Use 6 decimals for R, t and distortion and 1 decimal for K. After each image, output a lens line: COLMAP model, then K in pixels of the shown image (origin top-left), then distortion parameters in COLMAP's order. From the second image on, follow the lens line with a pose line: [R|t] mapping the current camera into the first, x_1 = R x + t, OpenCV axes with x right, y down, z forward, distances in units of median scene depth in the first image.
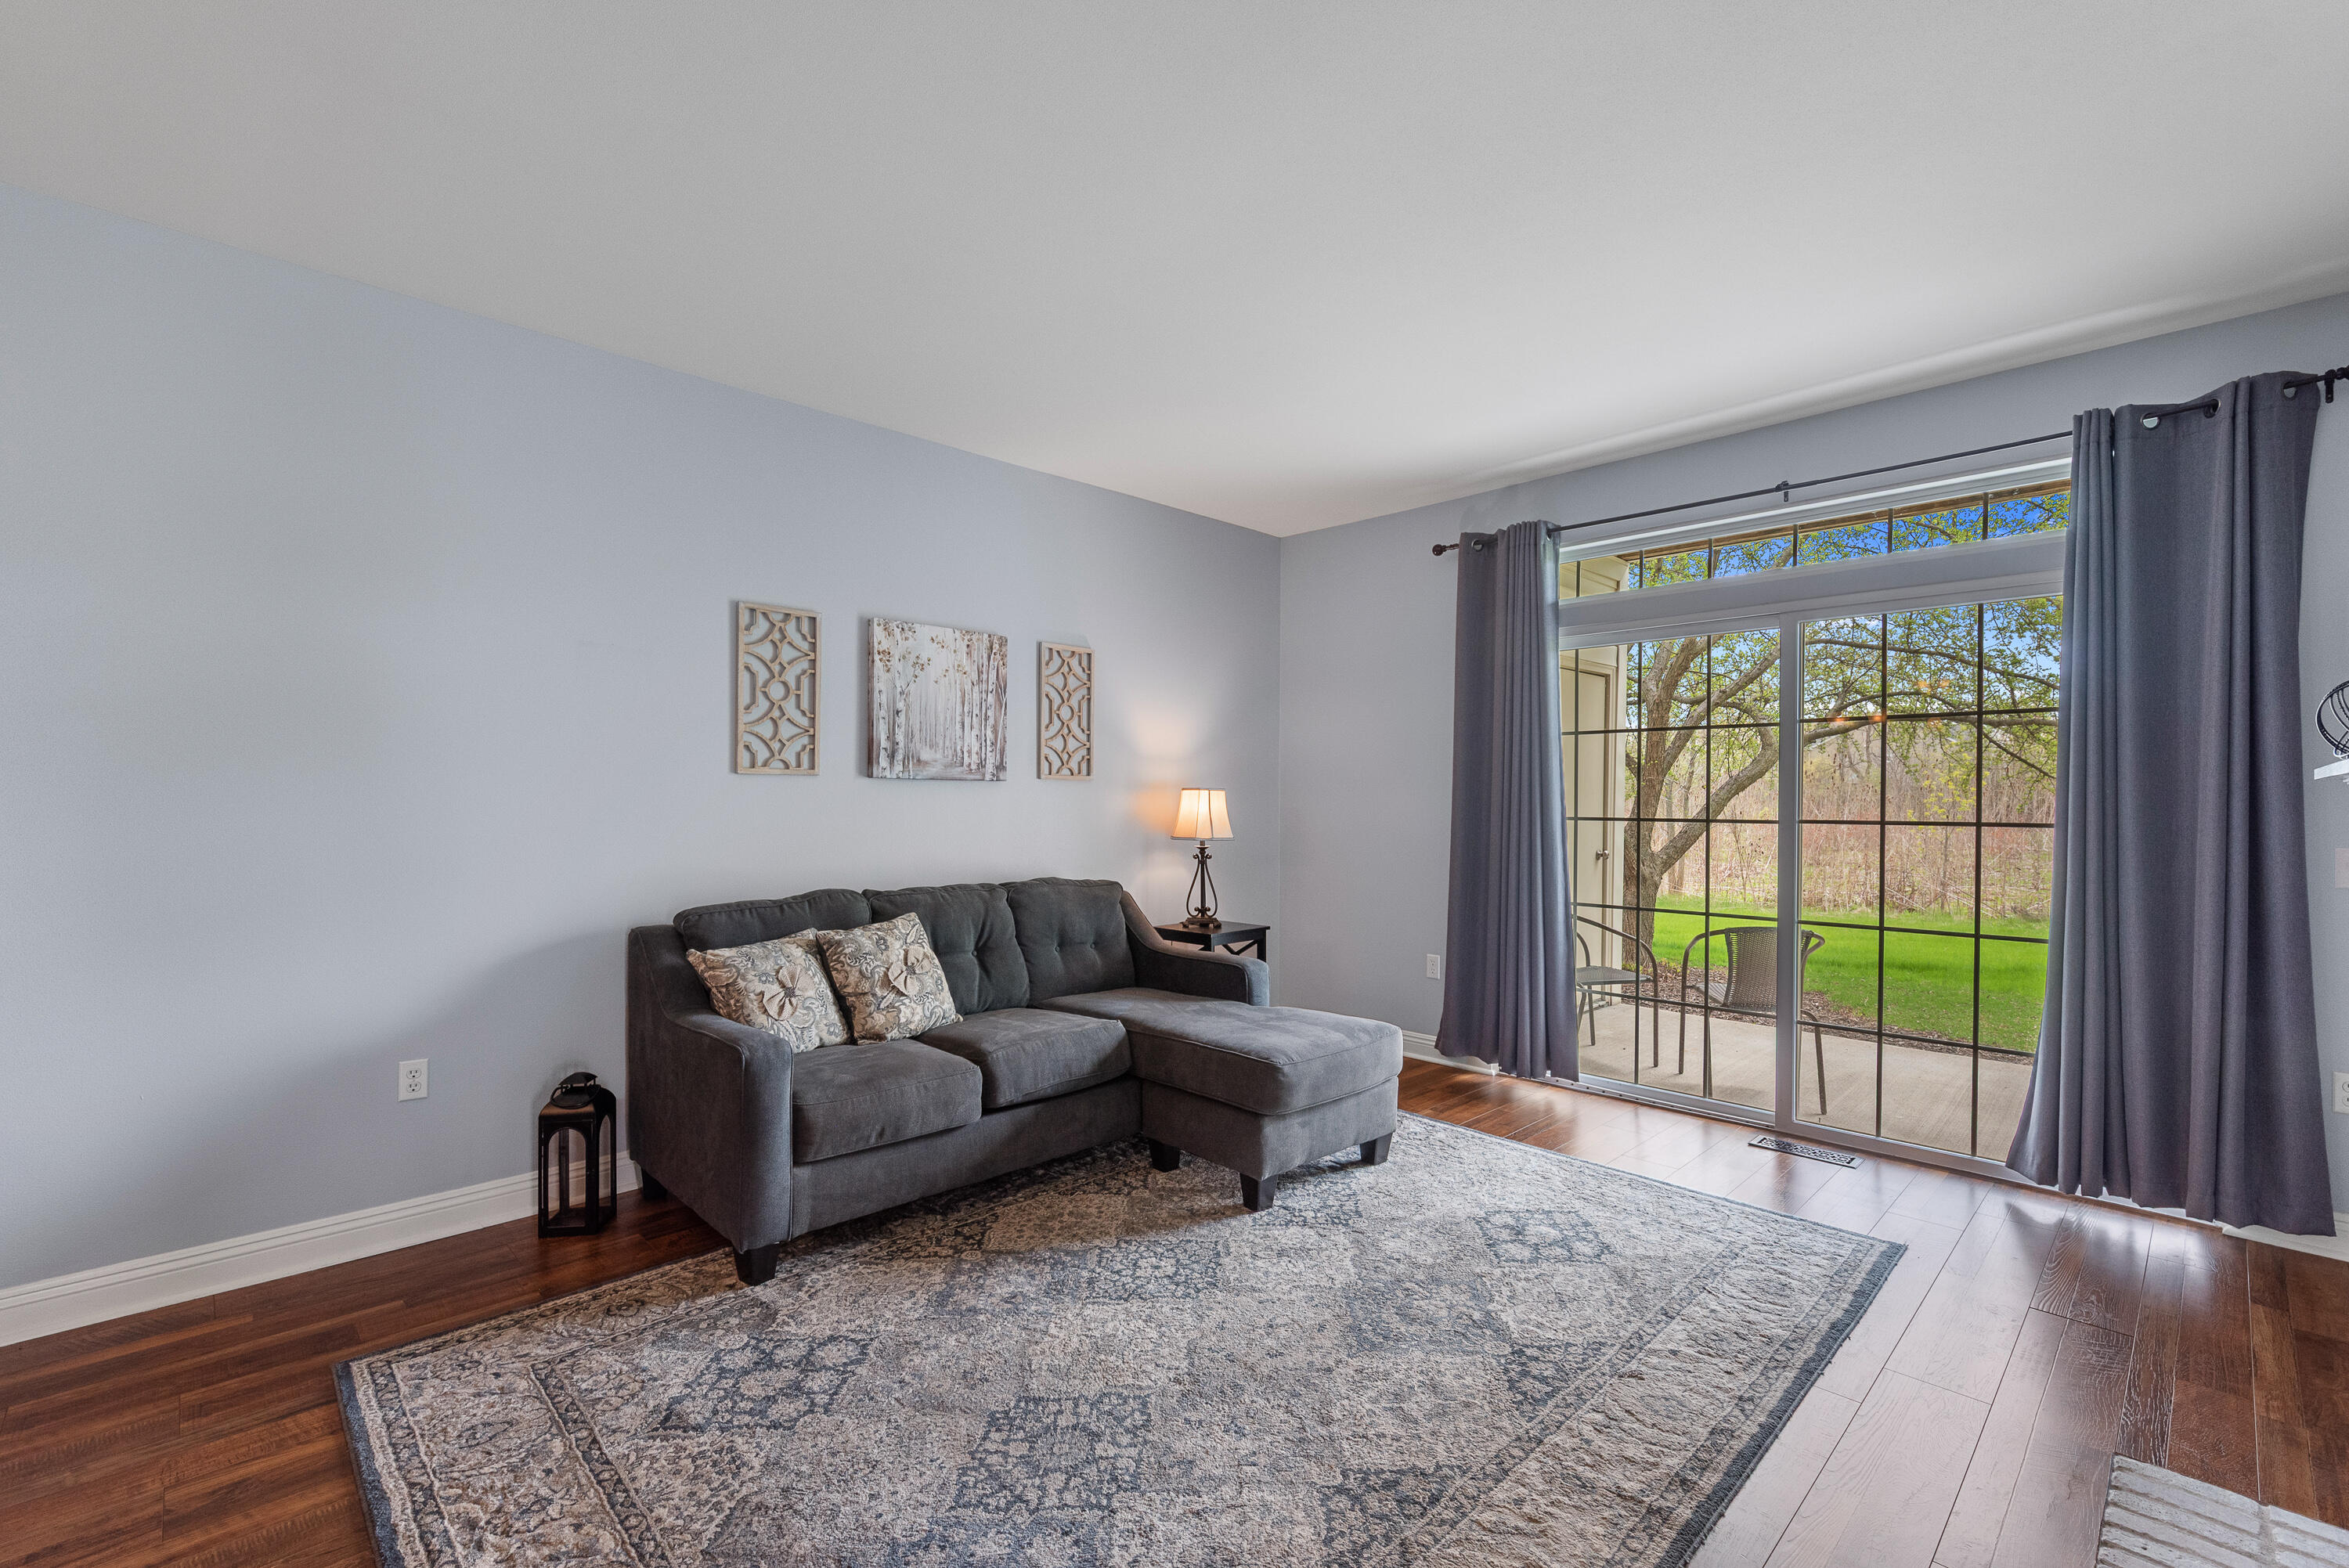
lens RADIAL K [[1021.0, 0, 1187.3], [0, 1021.0, 806.9], [0, 0, 1]] dist [0.003400, 0.000333]
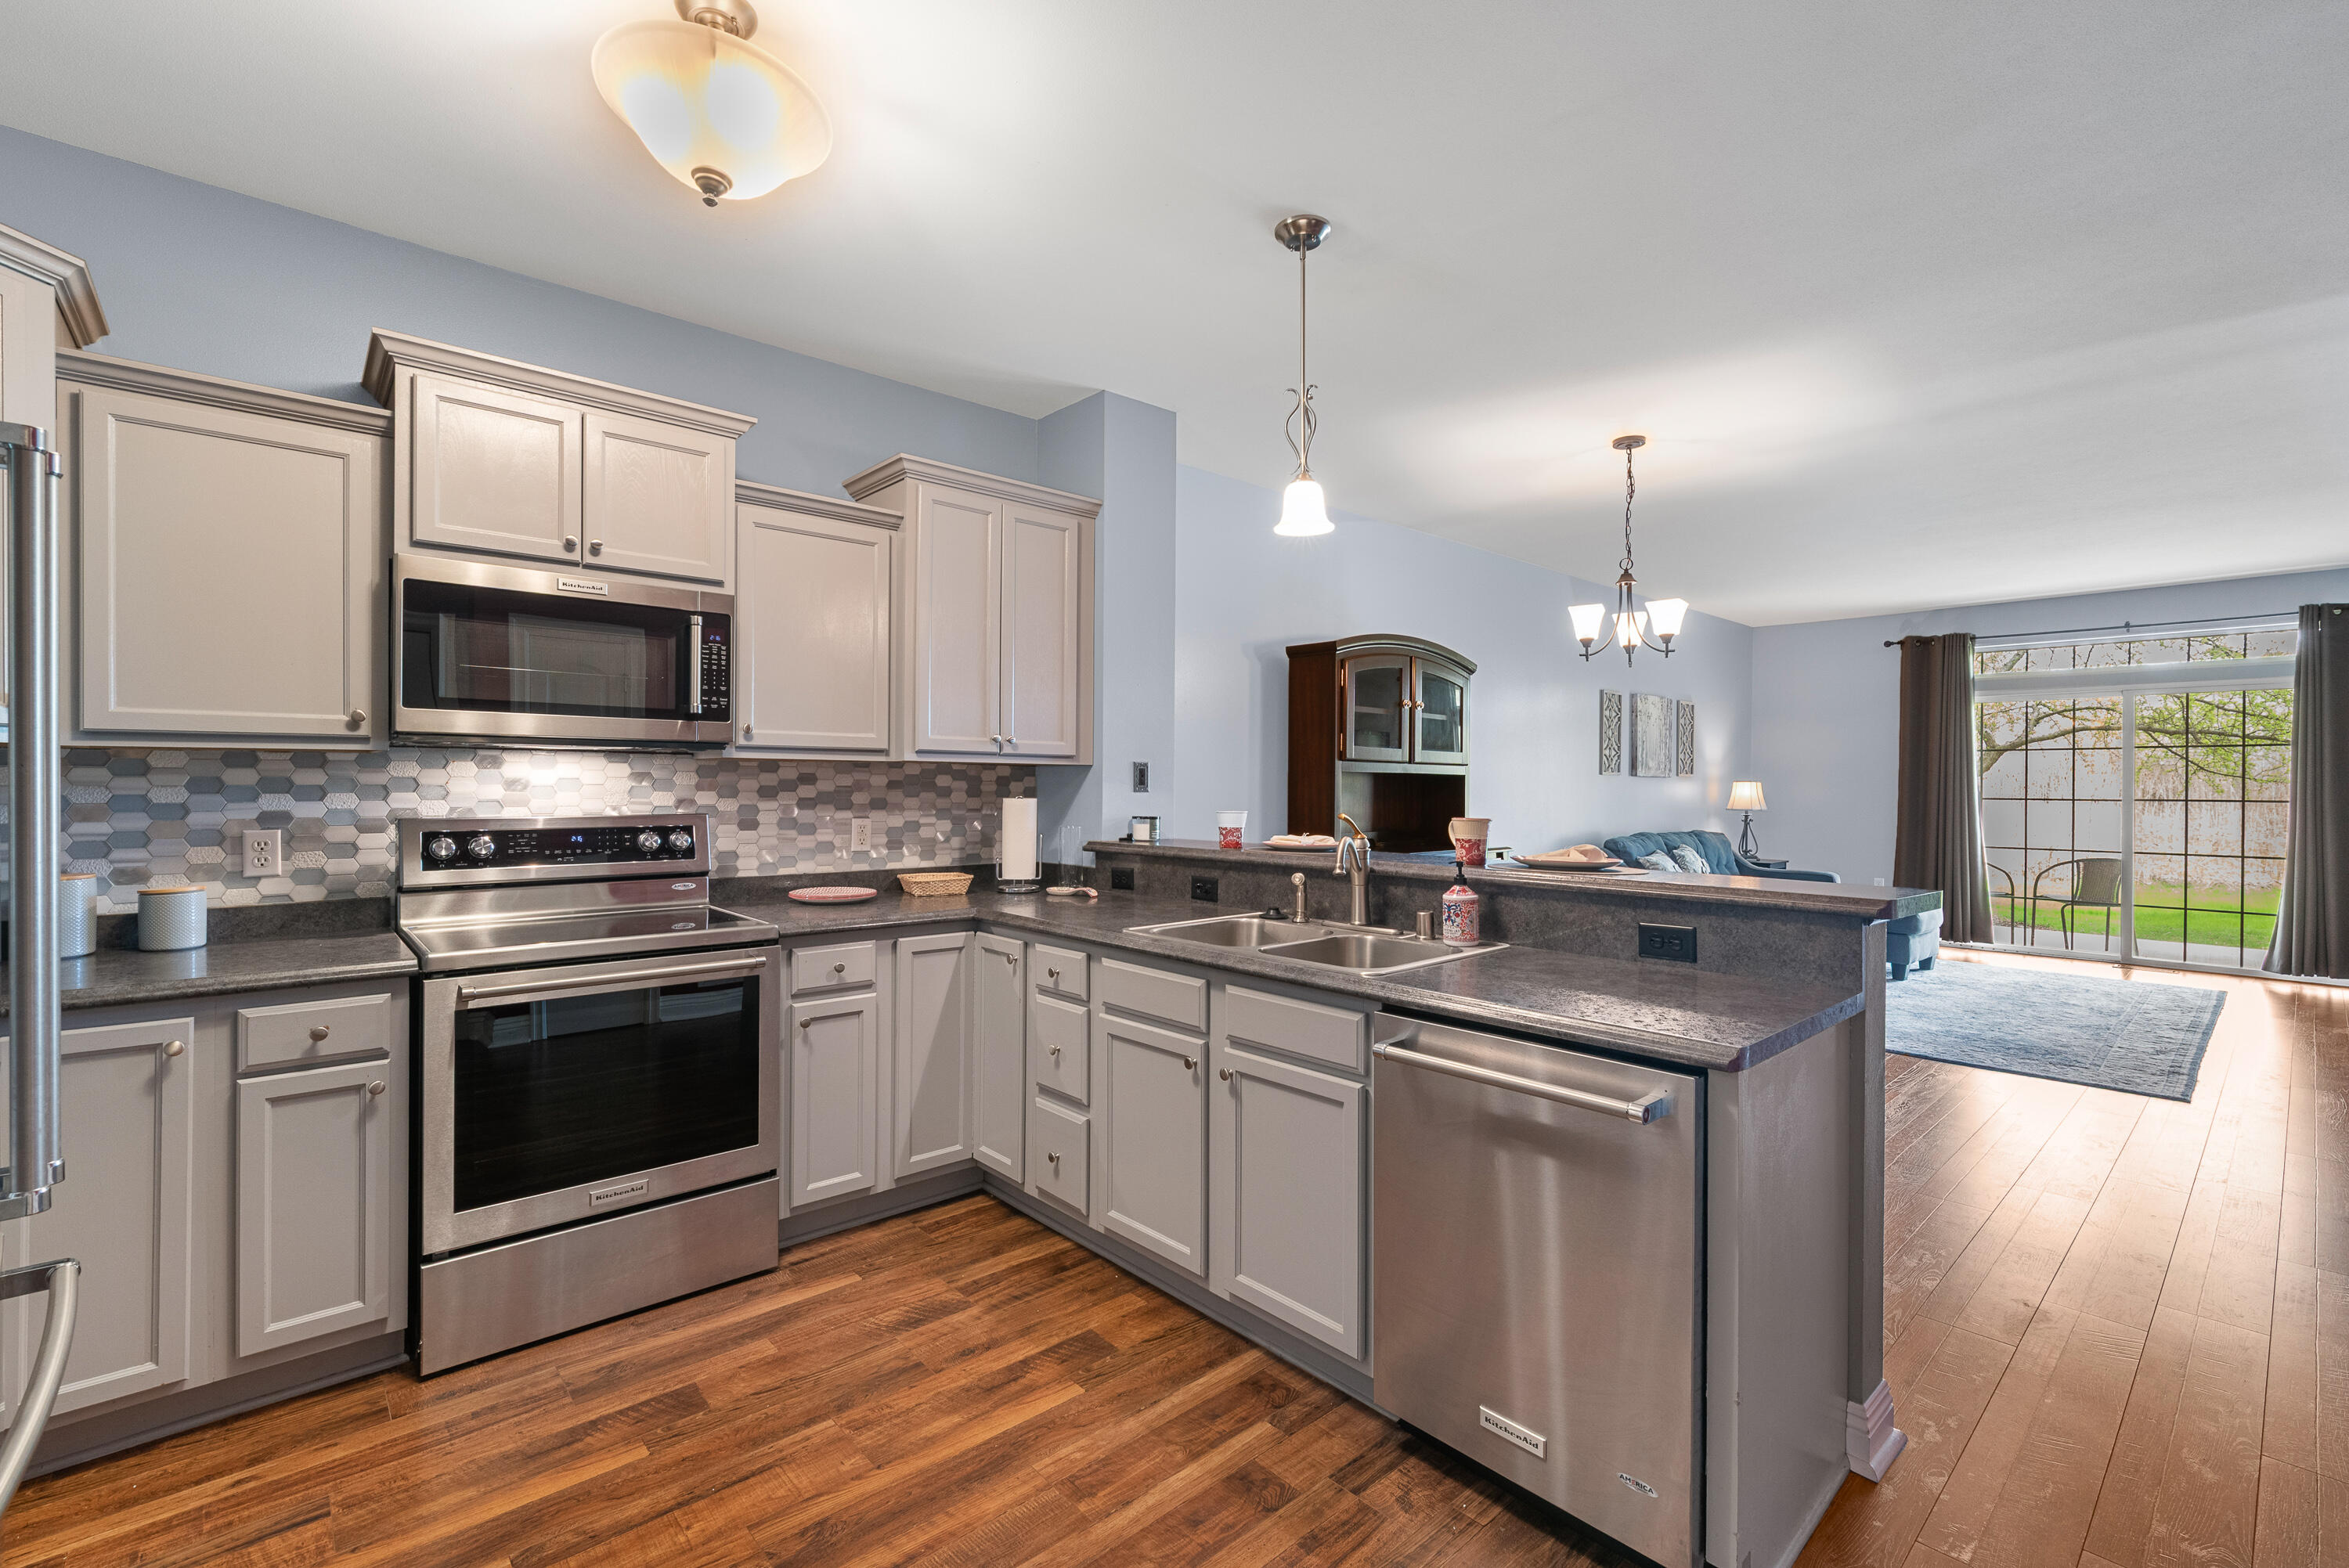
lens RADIAL K [[1022.9, 0, 1174.5], [0, 1022.9, 784.0], [0, 0, 1]] dist [-0.000154, -0.000457]
pose [[0.998917, 0.001672, -0.046506, -1.097870], [-0.002090, 0.999958, -0.008948, 0.005542], [0.046489, 0.009035, 0.998878, -0.982307]]
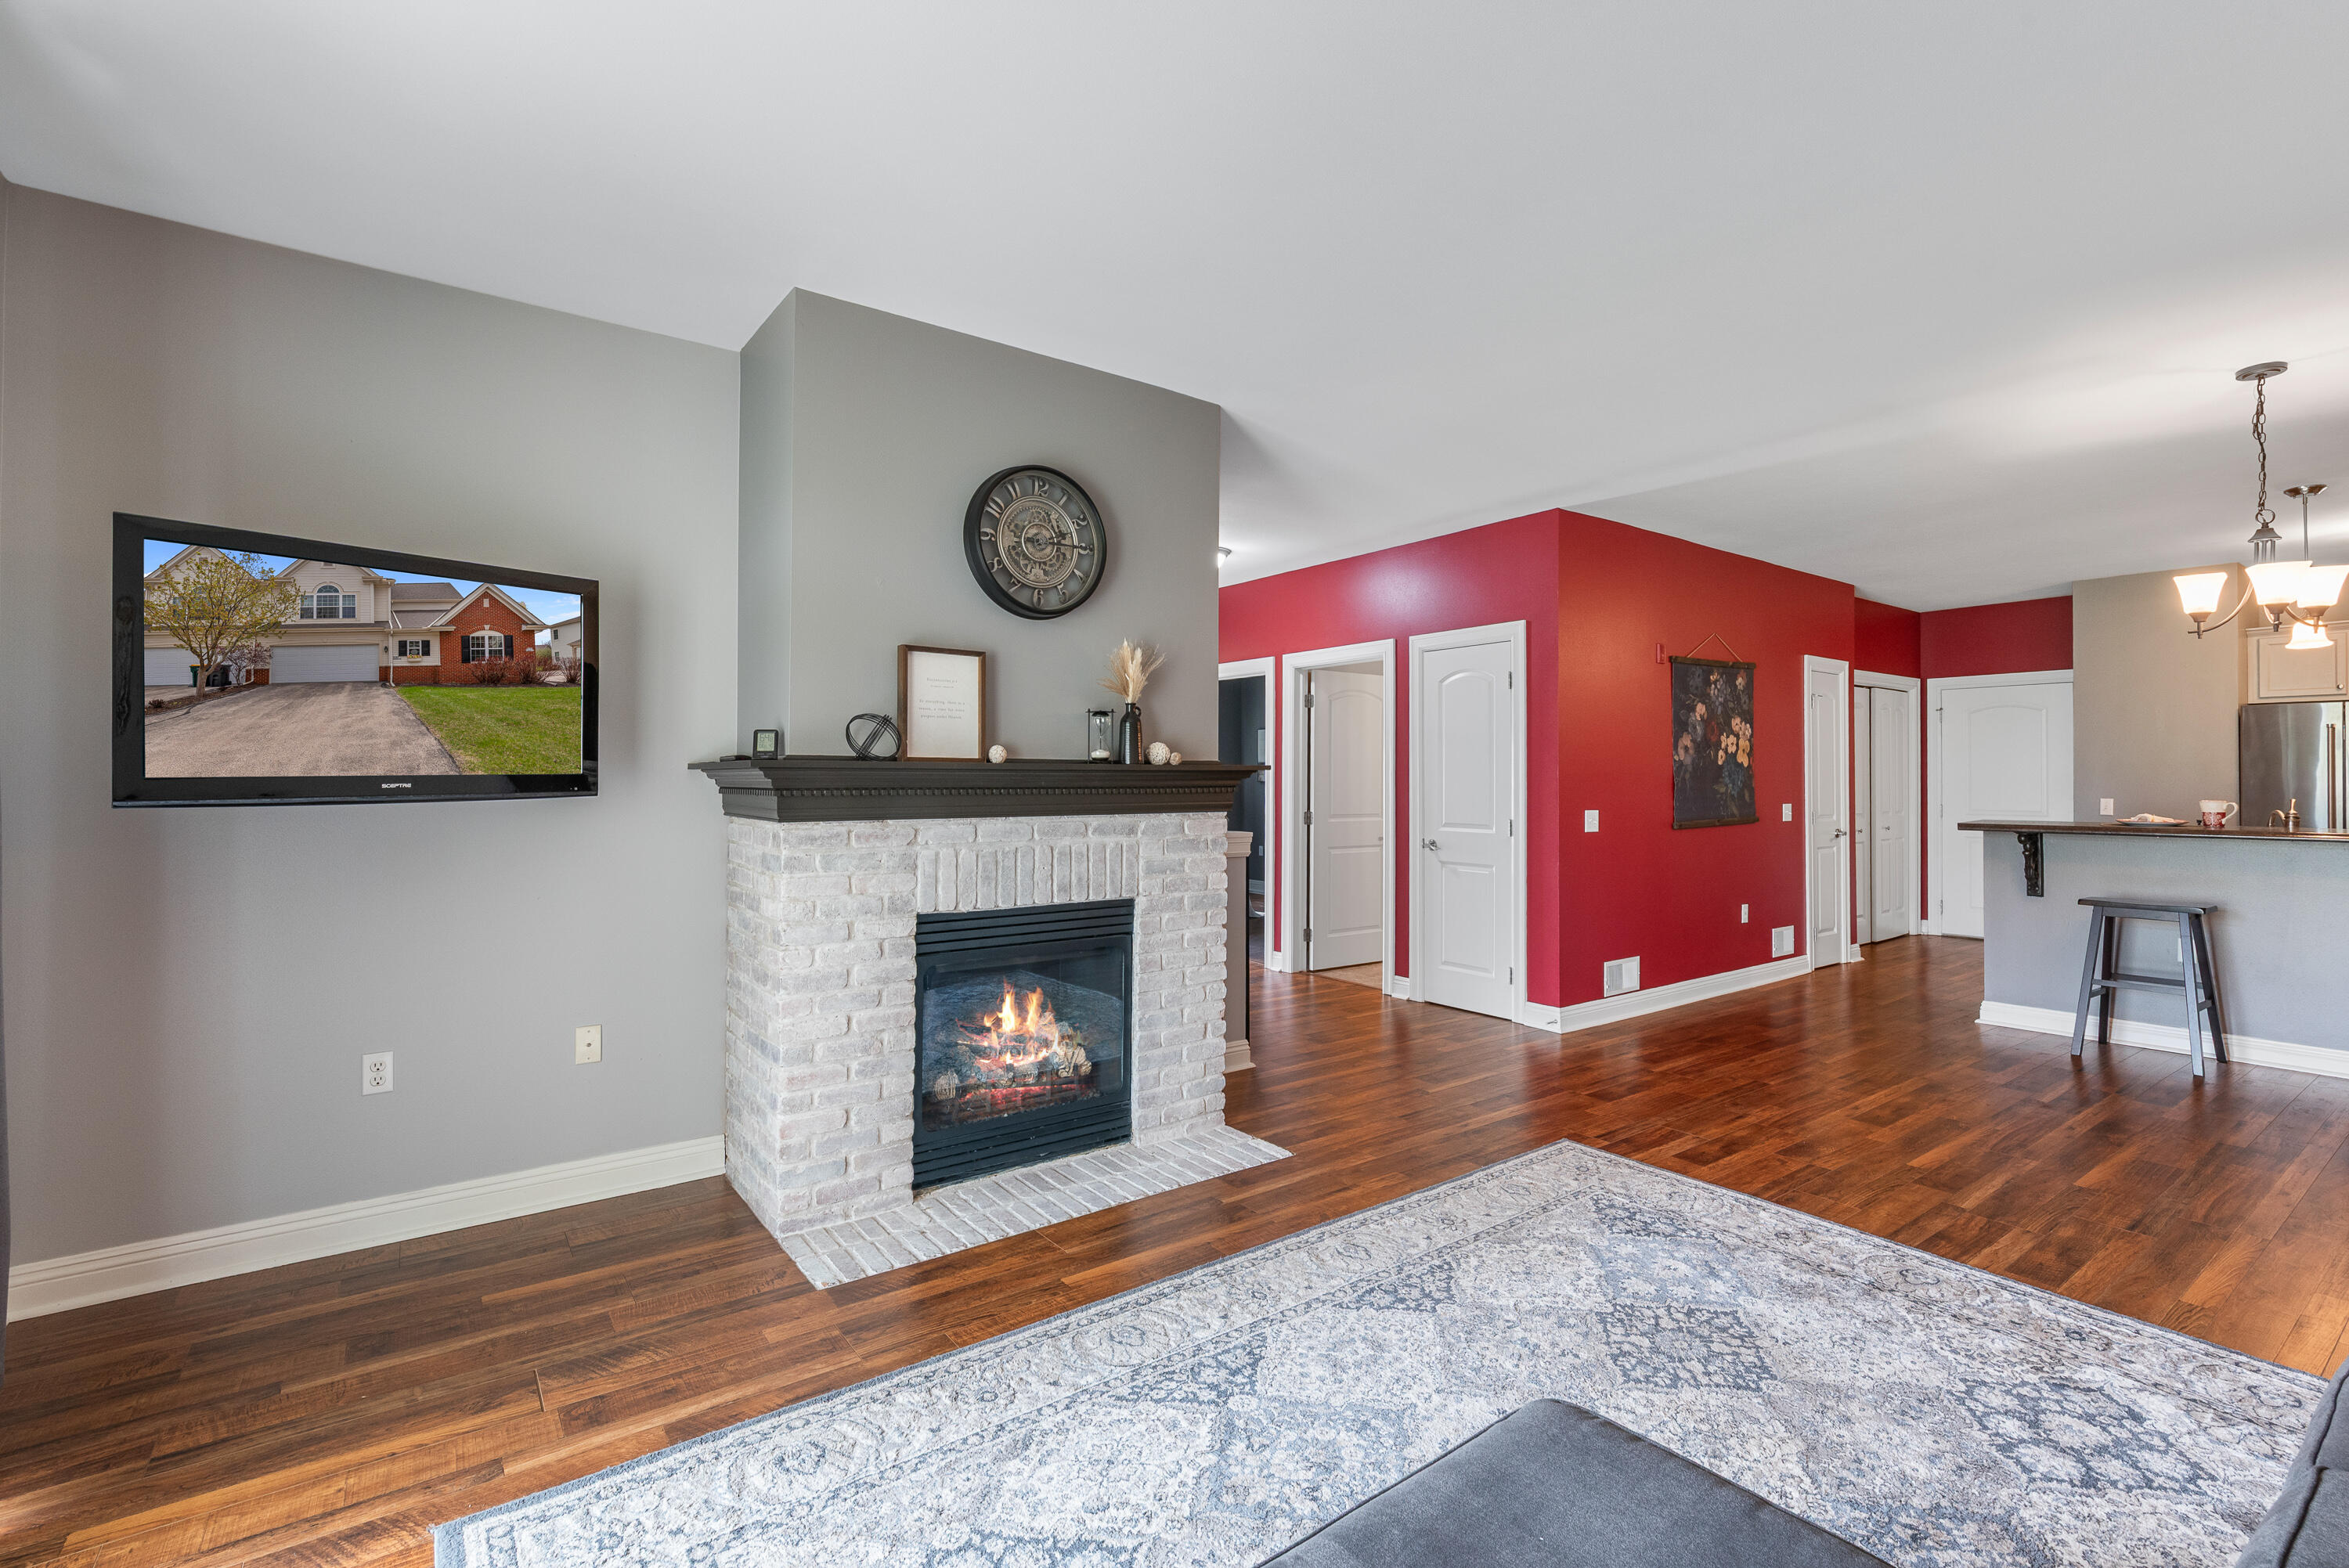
lens RADIAL K [[1052.9, 0, 1191.0], [0, 1052.9, 763.0], [0, 0, 1]] dist [0.000636, -0.000054]
pose [[-0.989809, -0.003481, 0.142358, 0.136967], [-0.004242, 0.999978, -0.005038, -0.013809], [-0.142338, -0.005591, -0.989802, 1.194976]]
